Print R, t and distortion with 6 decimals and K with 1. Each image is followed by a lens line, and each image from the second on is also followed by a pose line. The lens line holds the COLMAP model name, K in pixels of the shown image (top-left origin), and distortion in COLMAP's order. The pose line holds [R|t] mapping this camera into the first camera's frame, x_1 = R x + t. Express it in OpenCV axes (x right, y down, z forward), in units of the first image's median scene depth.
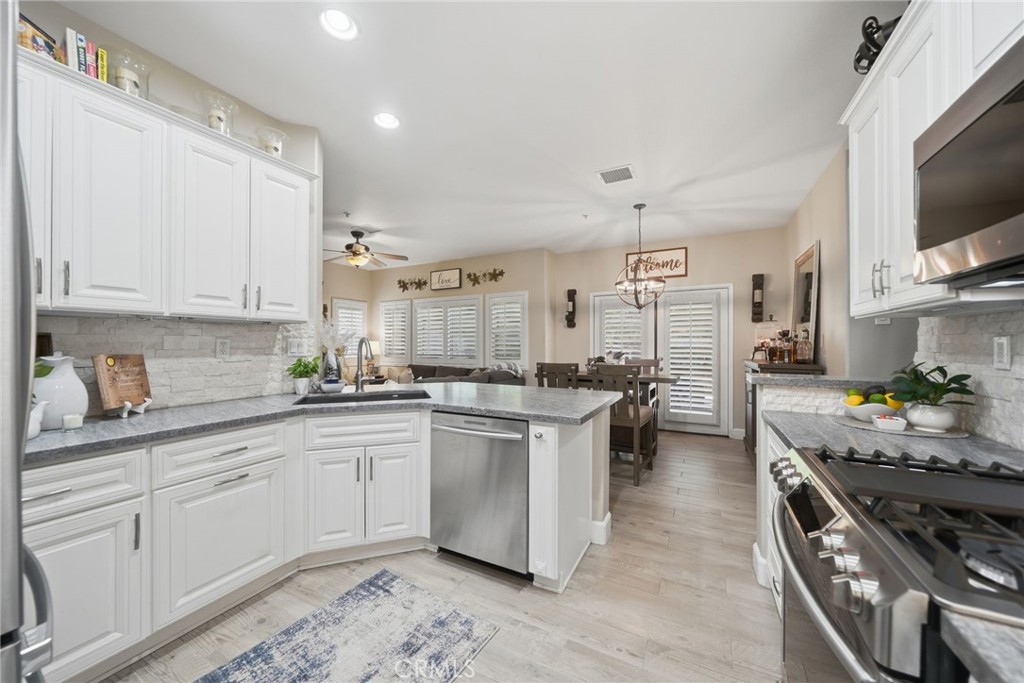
lens RADIAL K [[372.4, 0, 510.5], [0, 372.4, 346.6], [0, 0, 1]] dist [-0.004314, -0.000455]
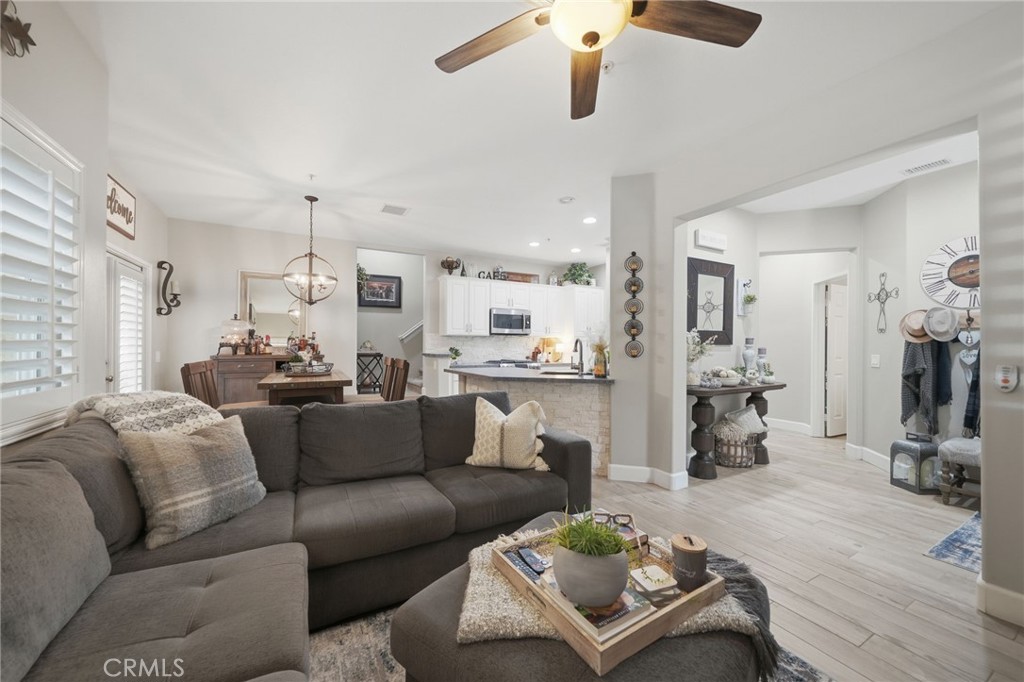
lens RADIAL K [[372.4, 0, 516.1], [0, 372.4, 344.0], [0, 0, 1]] dist [-0.004314, -0.000455]
pose [[-0.842925, -0.002816, 0.538024, -0.405096], [-0.003500, 0.999994, -0.000249, 0.000522], [-0.538020, -0.002093, -0.842930, 0.984976]]
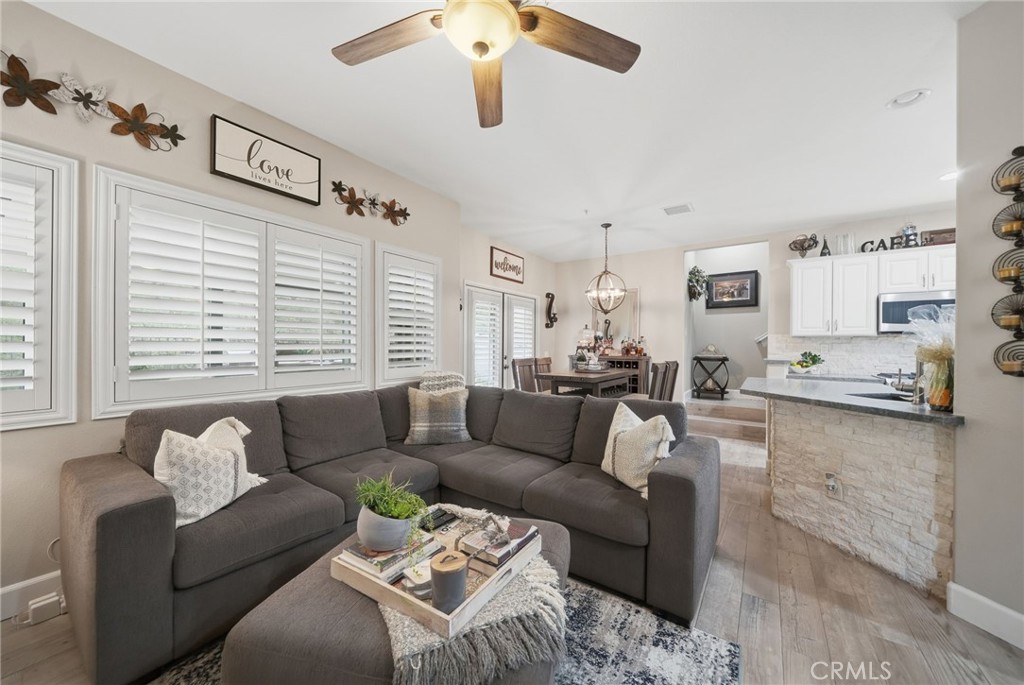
lens RADIAL K [[372.4, 0, 519.3], [0, 372.4, 343.8], [0, 0, 1]] dist [-0.004314, -0.000455]
pose [[0.104428, 0.006585, 0.994511, -0.540109], [-0.005833, 0.999965, -0.006009, 0.000975], [-0.994515, -0.005173, 0.104463, 0.740264]]
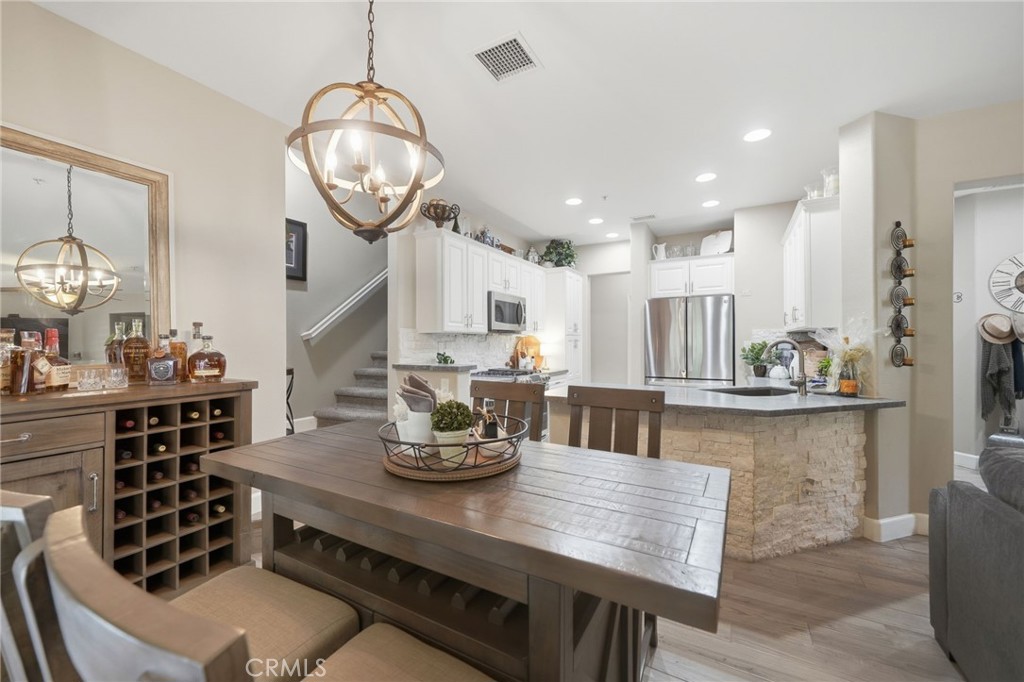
lens RADIAL K [[401.1, 0, 516.5], [0, 401.1, 345.8], [0, 0, 1]] dist [-0.006797, 0.000002]
pose [[-0.999516, 0.000353, 0.031093, 0.139459], [0.000713, 0.999933, 0.011565, -0.008686], [-0.031087, 0.011582, -0.999450, 0.869222]]
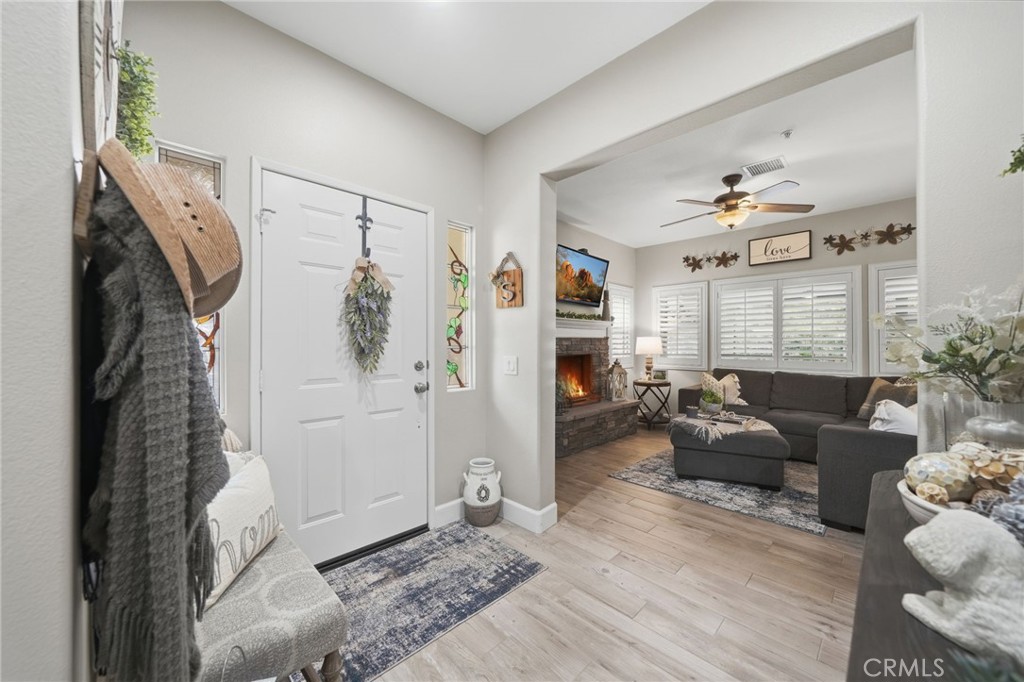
lens RADIAL K [[372.4, 0, 505.9], [0, 372.4, 344.6], [0, 0, 1]] dist [-0.004314, -0.000455]
pose [[0.954782, 0.003862, -0.297282, -0.478858], [-0.003280, 0.999992, 0.002457, 0.002394], [0.297289, -0.001371, 0.954786, 0.174711]]
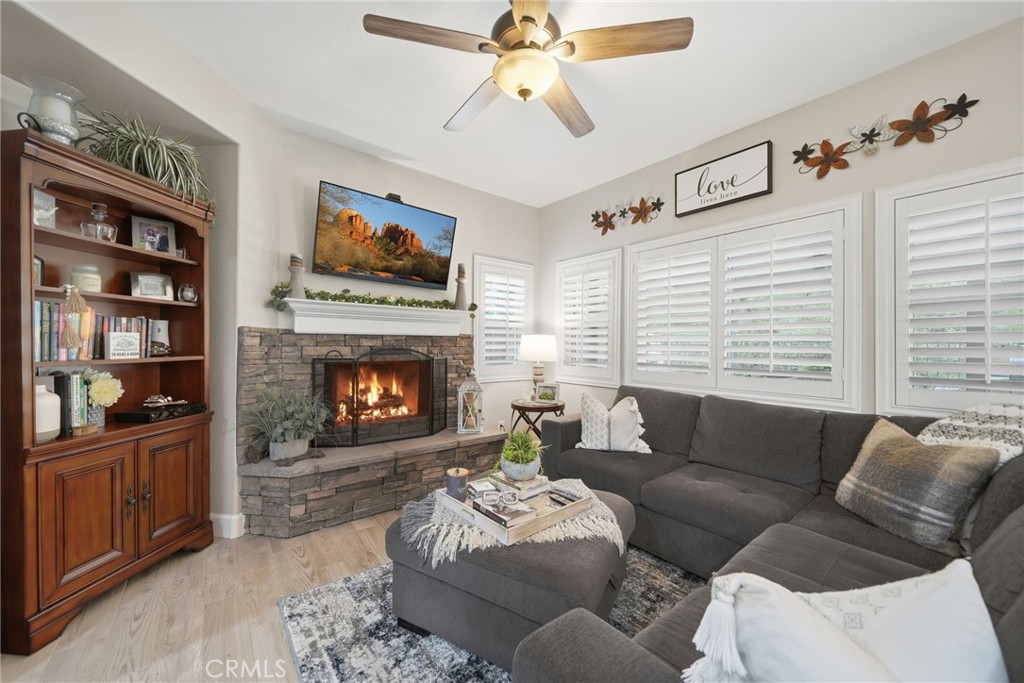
lens RADIAL K [[372.4, 0, 507.8], [0, 372.4, 348.8], [0, 0, 1]] dist [-0.004314, -0.000455]
pose [[0.919570, 0.015347, -0.392625, -0.233977], [-0.014133, 0.999882, 0.005982, 0.003613], [0.392671, 0.000048, 0.919679, 0.555427]]
